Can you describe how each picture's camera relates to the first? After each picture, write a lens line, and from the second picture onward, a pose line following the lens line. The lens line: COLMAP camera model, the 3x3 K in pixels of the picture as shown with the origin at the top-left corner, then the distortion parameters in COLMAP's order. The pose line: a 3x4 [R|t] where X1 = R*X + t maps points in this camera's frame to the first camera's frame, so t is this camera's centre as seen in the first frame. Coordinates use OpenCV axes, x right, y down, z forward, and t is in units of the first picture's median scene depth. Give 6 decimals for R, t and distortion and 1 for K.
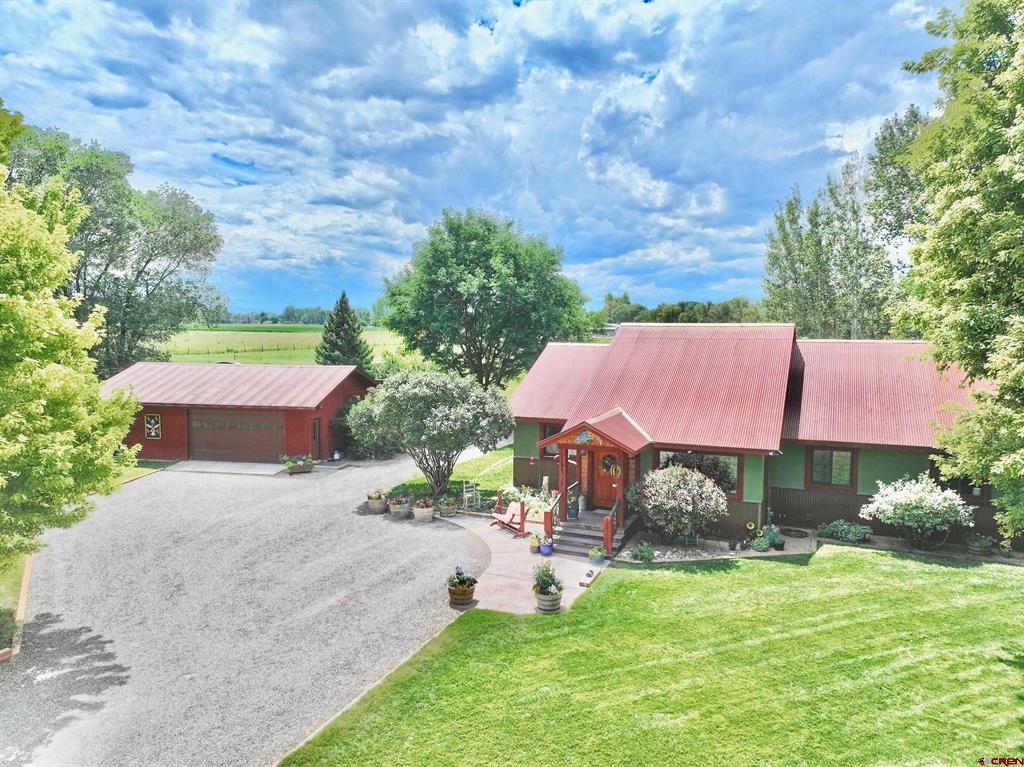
lens RADIAL K [[713.8, 0, 511.9], [0, 713.8, 382.9], [0, 0, 1]] dist [-0.005622, 0.014513]
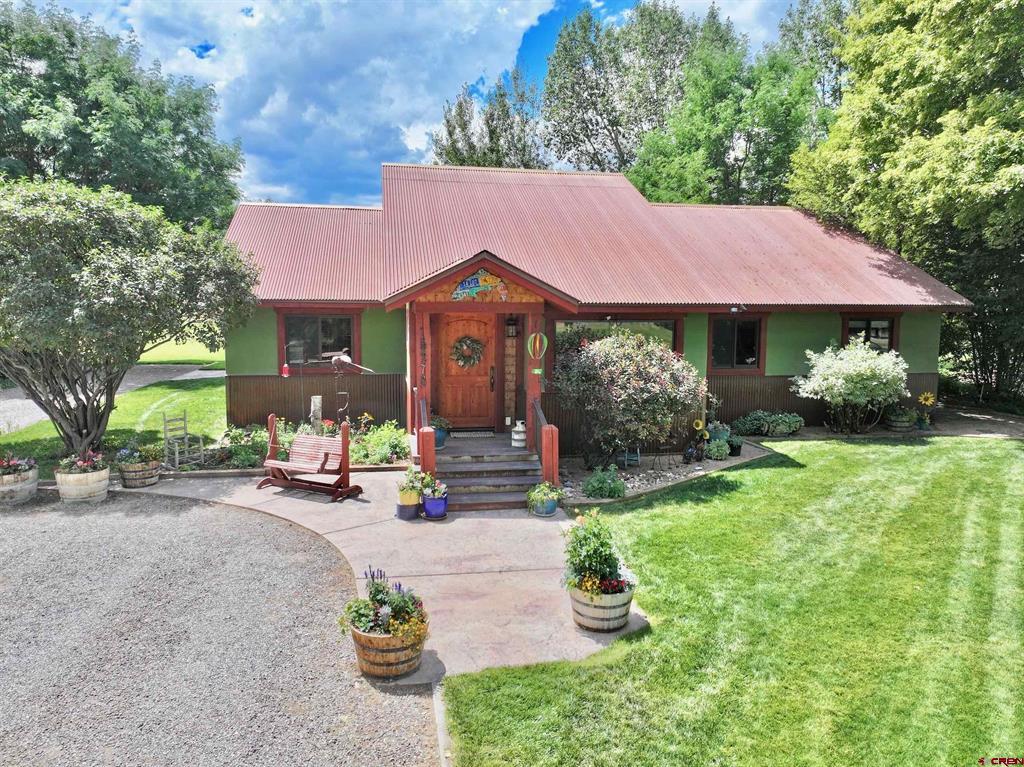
lens RADIAL K [[713.8, 0, 515.1], [0, 713.8, 386.2], [0, 0, 1]] dist [-0.005622, 0.014513]
pose [[0.820779, -0.058770, 0.568215, -0.175553], [0.037228, 0.998082, 0.049456, 0.125480], [-0.570032, -0.019439, 0.821393, 0.557019]]
